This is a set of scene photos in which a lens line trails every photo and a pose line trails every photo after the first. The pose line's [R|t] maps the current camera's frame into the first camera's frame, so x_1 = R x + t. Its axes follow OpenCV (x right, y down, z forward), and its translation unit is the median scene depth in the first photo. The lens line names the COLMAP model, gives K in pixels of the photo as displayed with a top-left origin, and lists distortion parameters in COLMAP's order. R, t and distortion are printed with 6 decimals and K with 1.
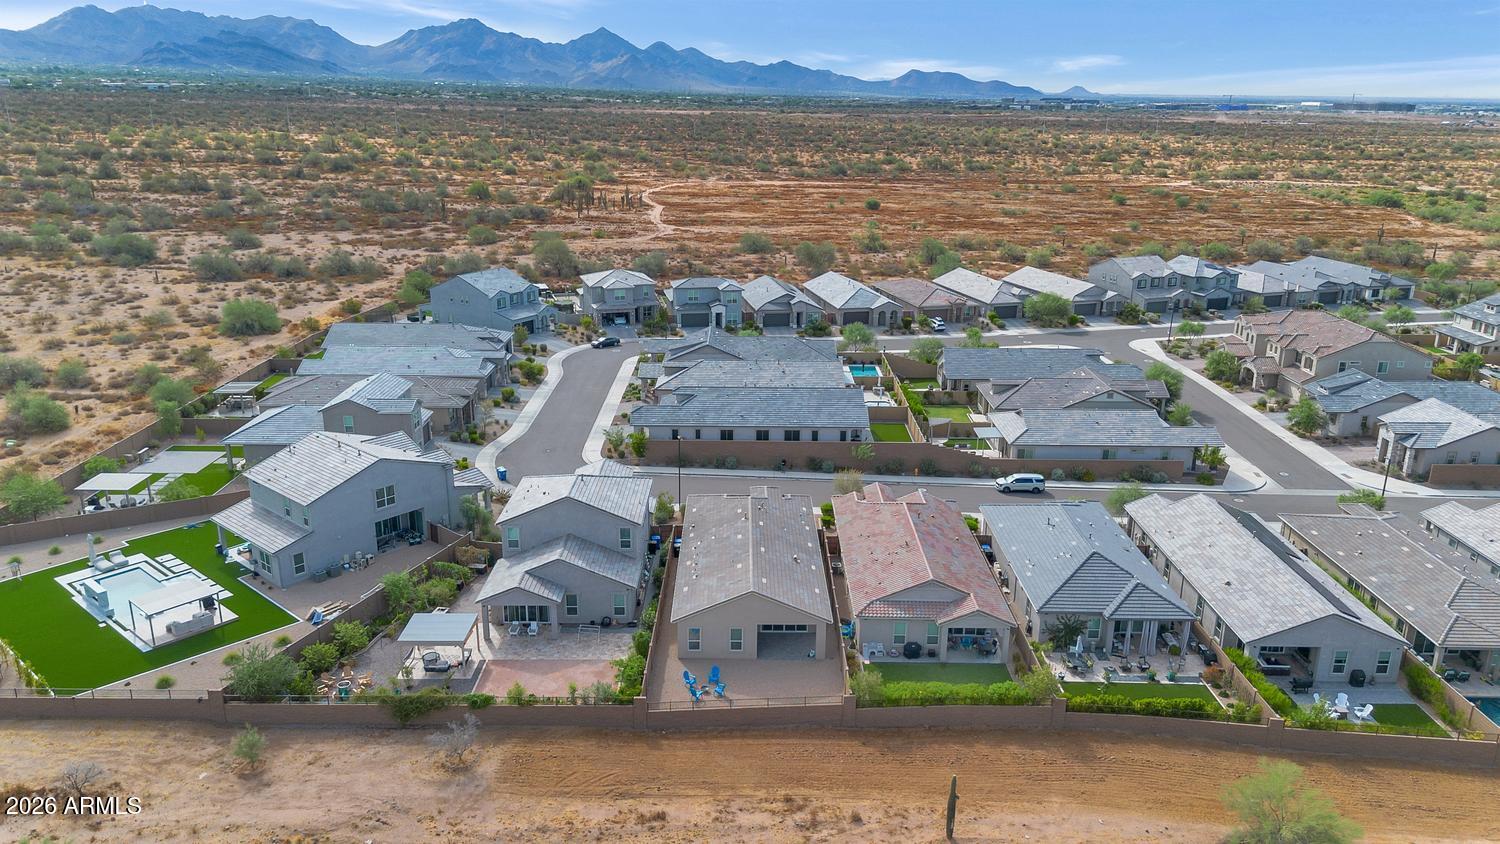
lens RADIAL K [[1061.7, 0, 750.0], [0, 1061.7, 422.0], [0, 0, 1]] dist [0.089412, -0.100328]
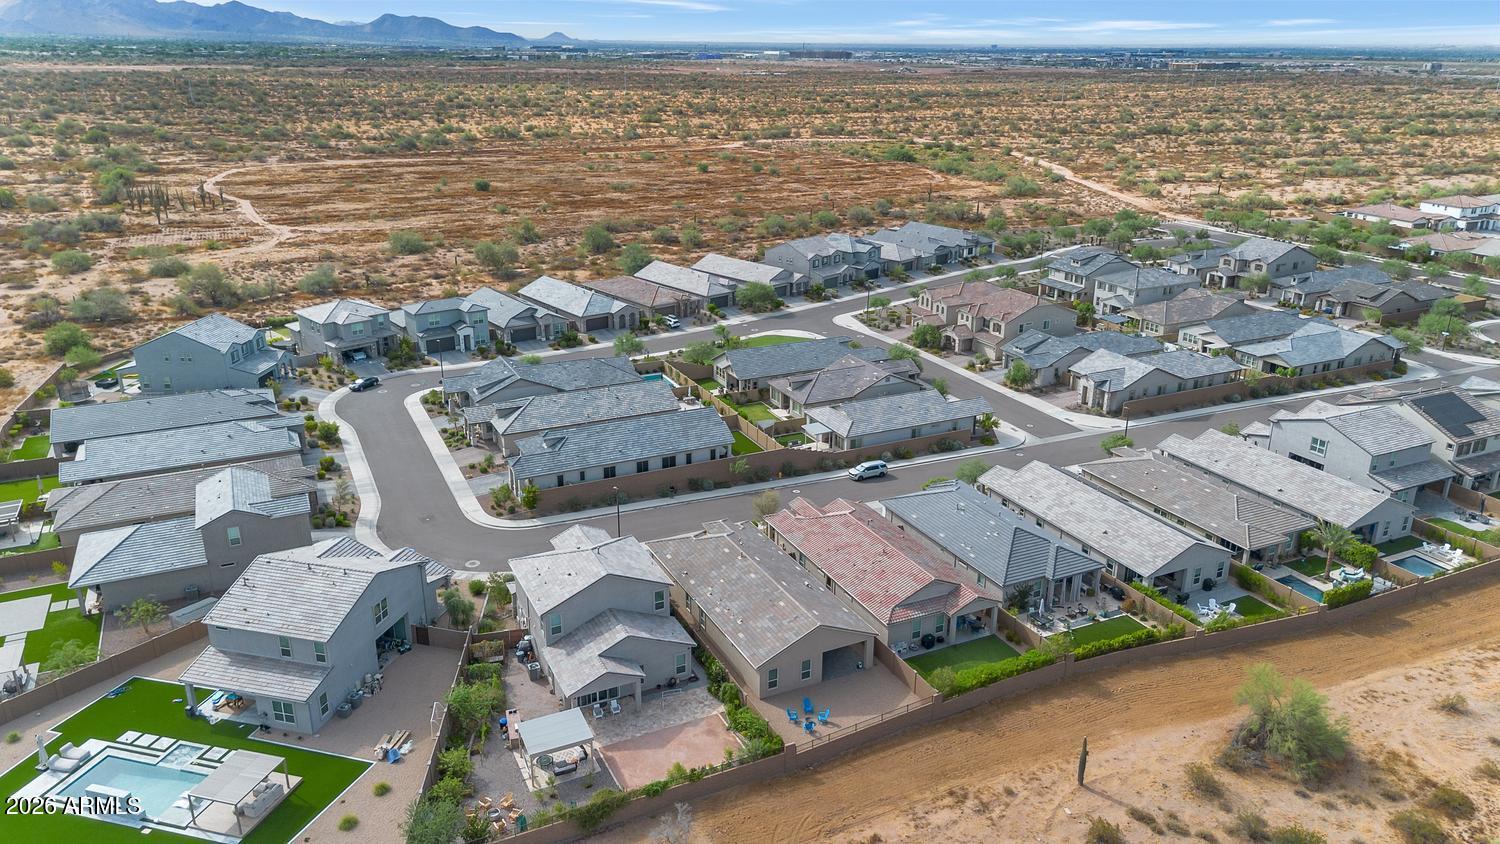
lens RADIAL K [[1061.7, 0, 750.0], [0, 1061.7, 422.0], [0, 0, 1]] dist [0.089412, -0.100328]
pose [[0.899917, -0.152498, 0.408527, -0.278571], [0.133776, 0.988229, 0.074207, -0.083586], [-0.415035, -0.012129, 0.909725, 0.001219]]
